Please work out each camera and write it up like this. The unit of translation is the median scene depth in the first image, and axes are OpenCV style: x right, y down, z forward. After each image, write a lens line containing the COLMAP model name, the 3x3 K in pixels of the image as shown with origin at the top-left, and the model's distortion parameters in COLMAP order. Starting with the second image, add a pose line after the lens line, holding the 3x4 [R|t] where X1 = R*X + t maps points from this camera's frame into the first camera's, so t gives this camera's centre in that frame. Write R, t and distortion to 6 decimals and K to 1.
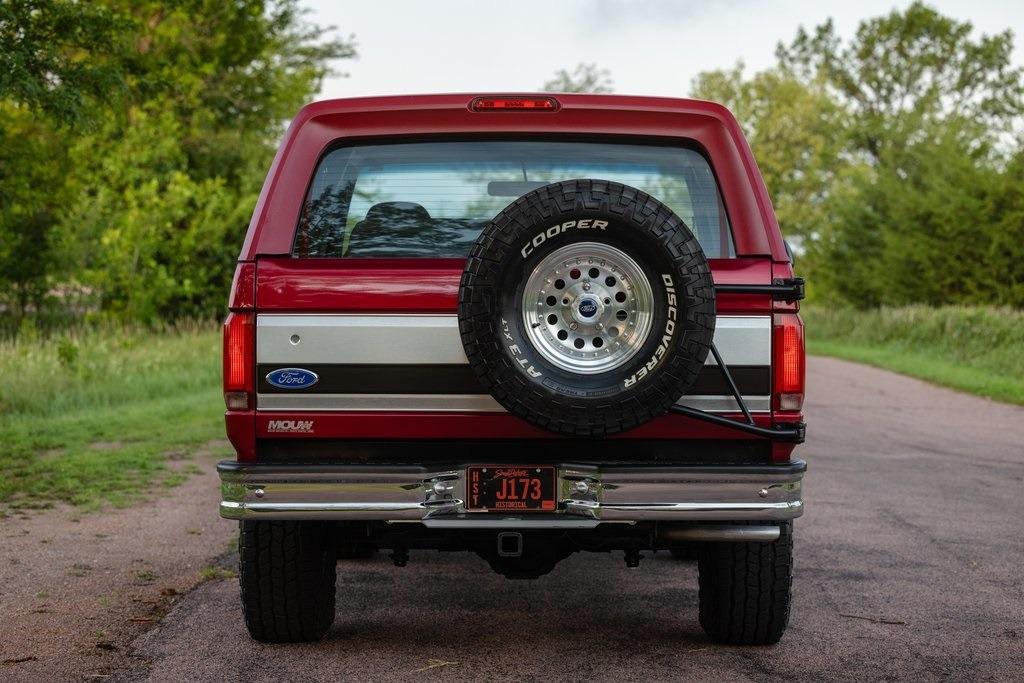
lens RADIAL K [[2397.6, 0, 512.0], [0, 2397.6, 341.5], [0, 0, 1]] dist [-0.165797, -0.392997]
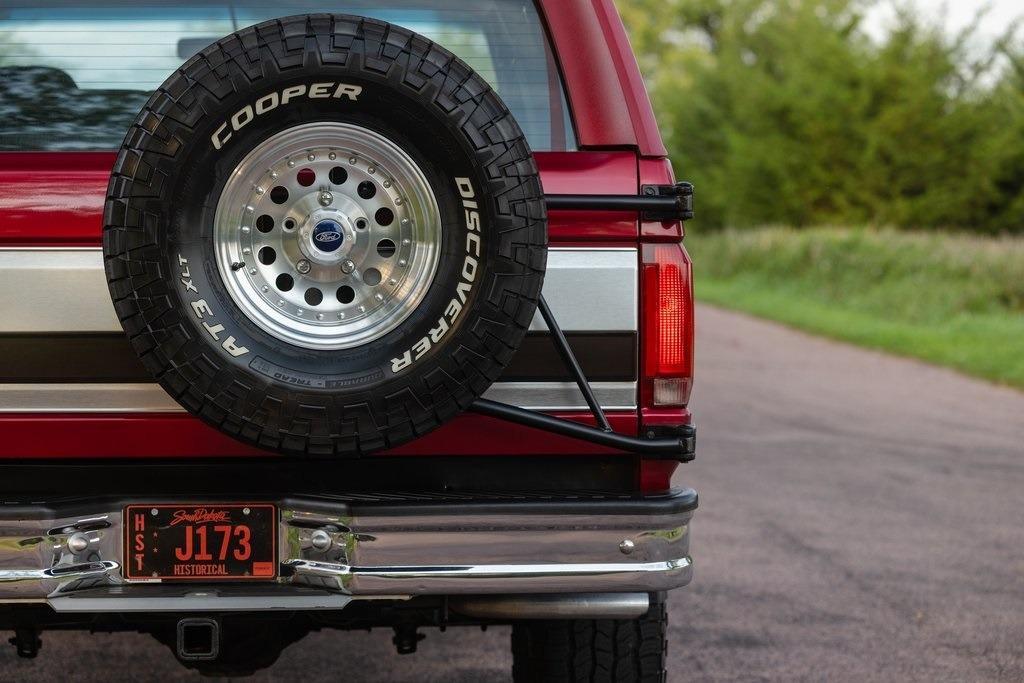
lens RADIAL K [[3039.9, 0, 512.0], [0, 3039.9, 341.5], [0, 0, 1]] dist [-0.069642, -0.627844]
pose [[0.996244, -0.006112, 0.086371, 0.011794], [0.004198, 0.999742, 0.022320, -0.004377], [-0.086485, -0.021874, 0.996013, 0.250037]]
